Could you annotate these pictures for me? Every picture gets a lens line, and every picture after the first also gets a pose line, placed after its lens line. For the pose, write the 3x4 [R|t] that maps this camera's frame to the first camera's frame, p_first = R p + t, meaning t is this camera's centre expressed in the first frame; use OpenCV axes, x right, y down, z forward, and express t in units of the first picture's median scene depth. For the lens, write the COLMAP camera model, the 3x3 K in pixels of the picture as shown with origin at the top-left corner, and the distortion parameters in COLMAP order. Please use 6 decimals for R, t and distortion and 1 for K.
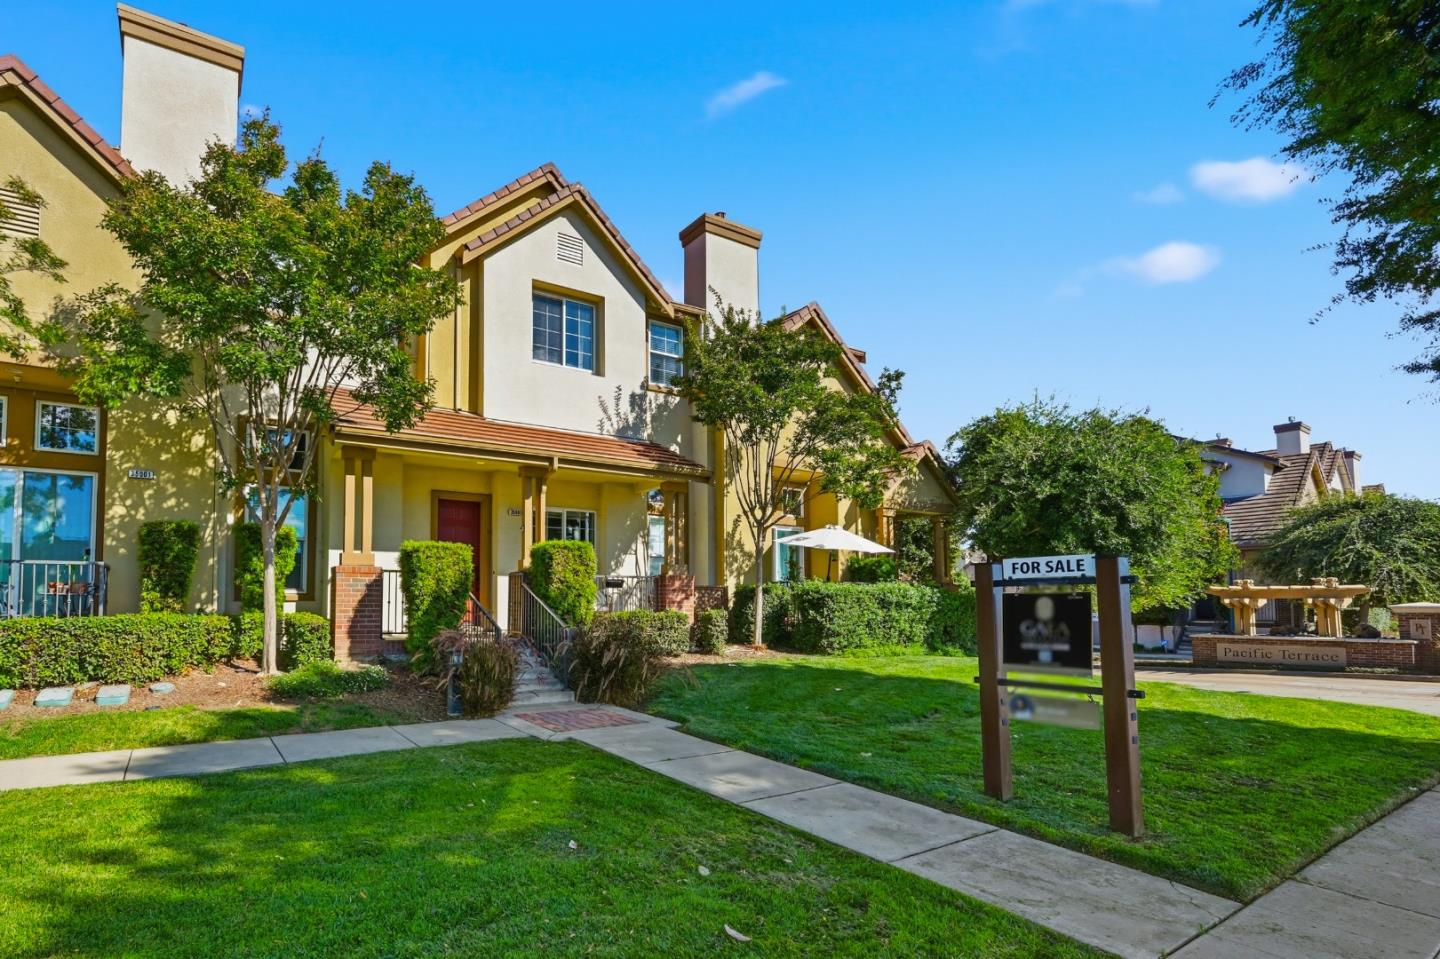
lens RADIAL K [[1504.5, 0, 718.7], [0, 1504.5, 501.3], [0, 0, 1]] dist [0.003003, 0.007061]
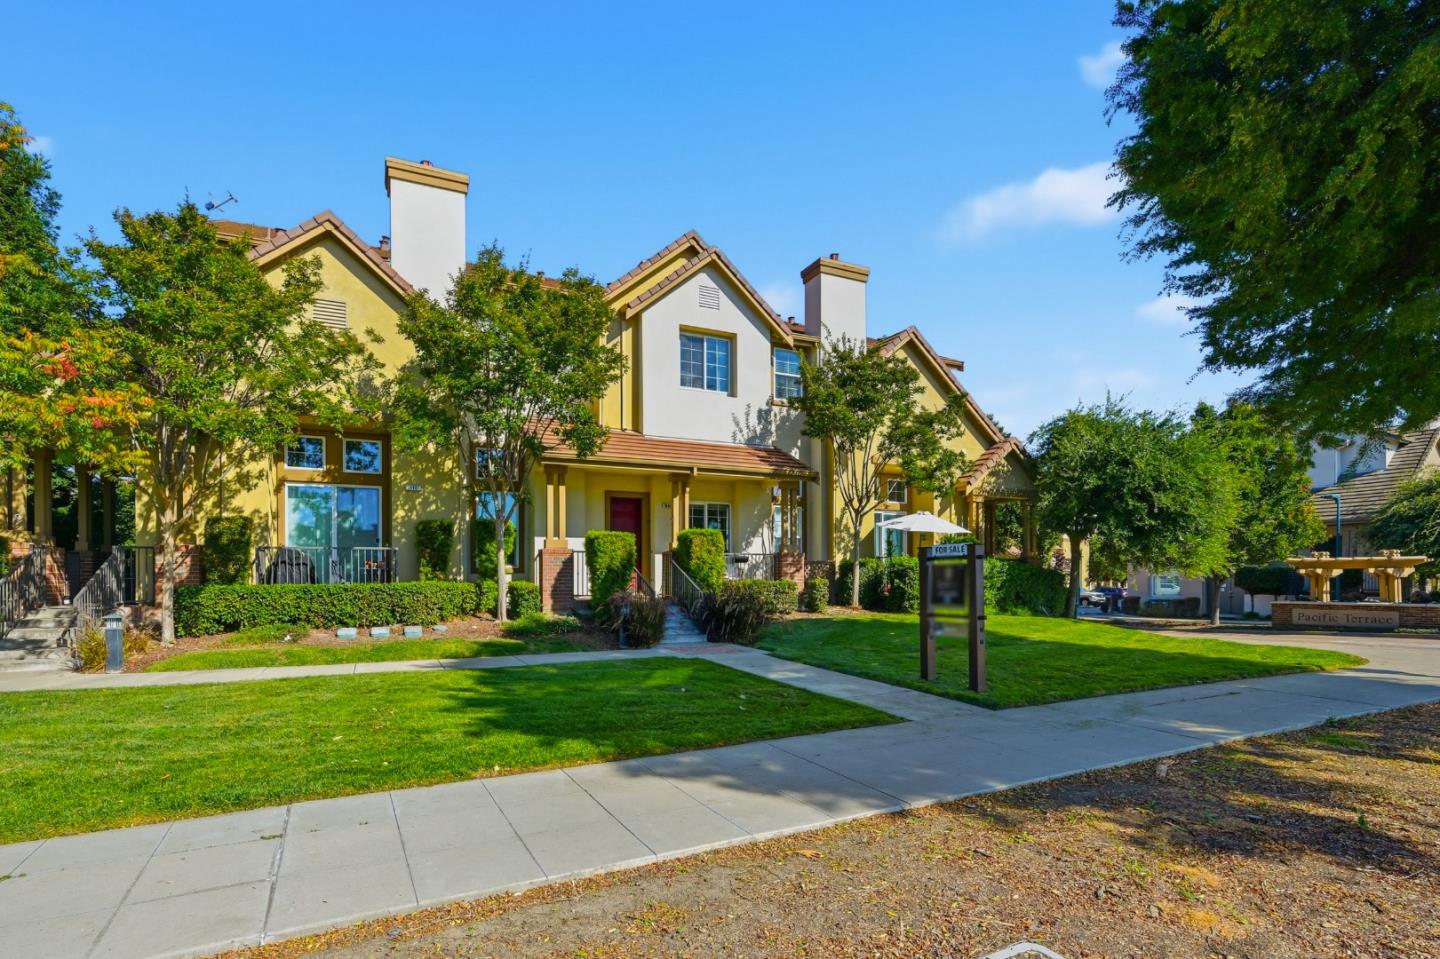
lens RADIAL K [[1504.5, 0, 718.7], [0, 1504.5, 501.3], [0, 0, 1]] dist [0.003003, 0.007061]
pose [[0.993941, -0.010373, -0.109424, 0.053998], [0.012203, 0.999796, 0.016073, -0.017630], [0.109235, -0.017311, 0.993865, -0.308773]]
